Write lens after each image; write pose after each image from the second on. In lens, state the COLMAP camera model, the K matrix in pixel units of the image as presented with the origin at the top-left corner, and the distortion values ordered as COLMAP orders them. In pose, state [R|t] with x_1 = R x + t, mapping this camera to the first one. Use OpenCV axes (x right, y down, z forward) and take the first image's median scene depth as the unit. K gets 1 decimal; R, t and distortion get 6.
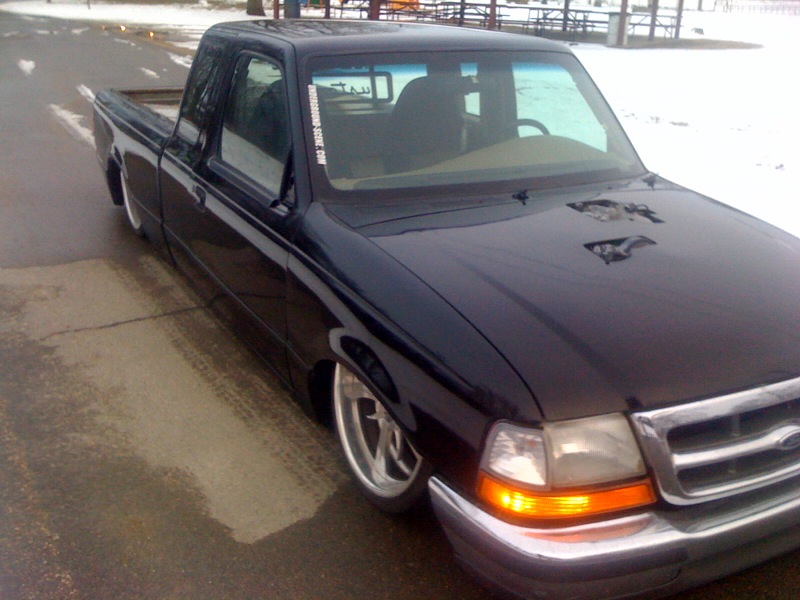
lens RADIAL K [[875.5, 0, 400.0], [0, 875.5, 300.0], [0, 0, 1]] dist [0.102998, -0.406004]
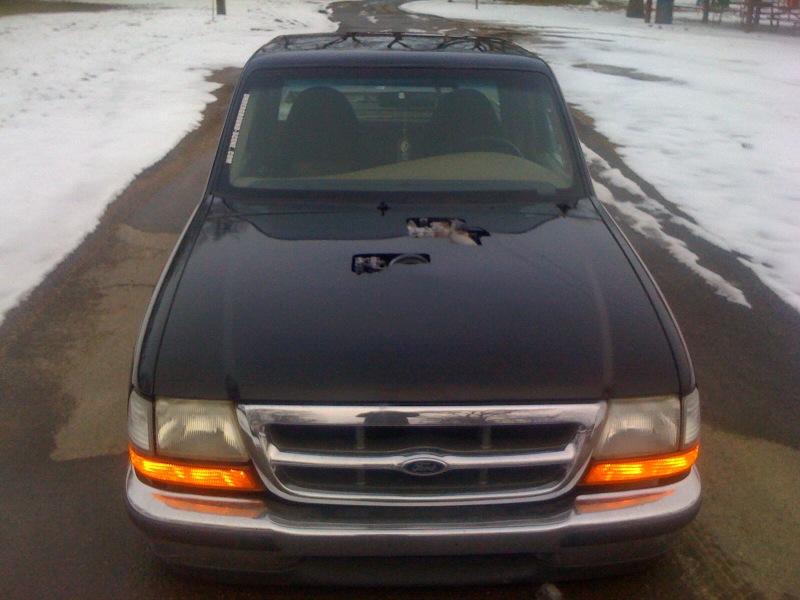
lens RADIAL K [[875.5, 0, 400.0], [0, 875.5, 300.0], [0, 0, 1]] dist [0.102998, -0.406004]
pose [[0.898794, 0.137165, -0.416359, 0.613617], [-0.136969, 0.990106, 0.030506, -0.042692], [0.416423, 0.029610, 0.908689, 0.054089]]
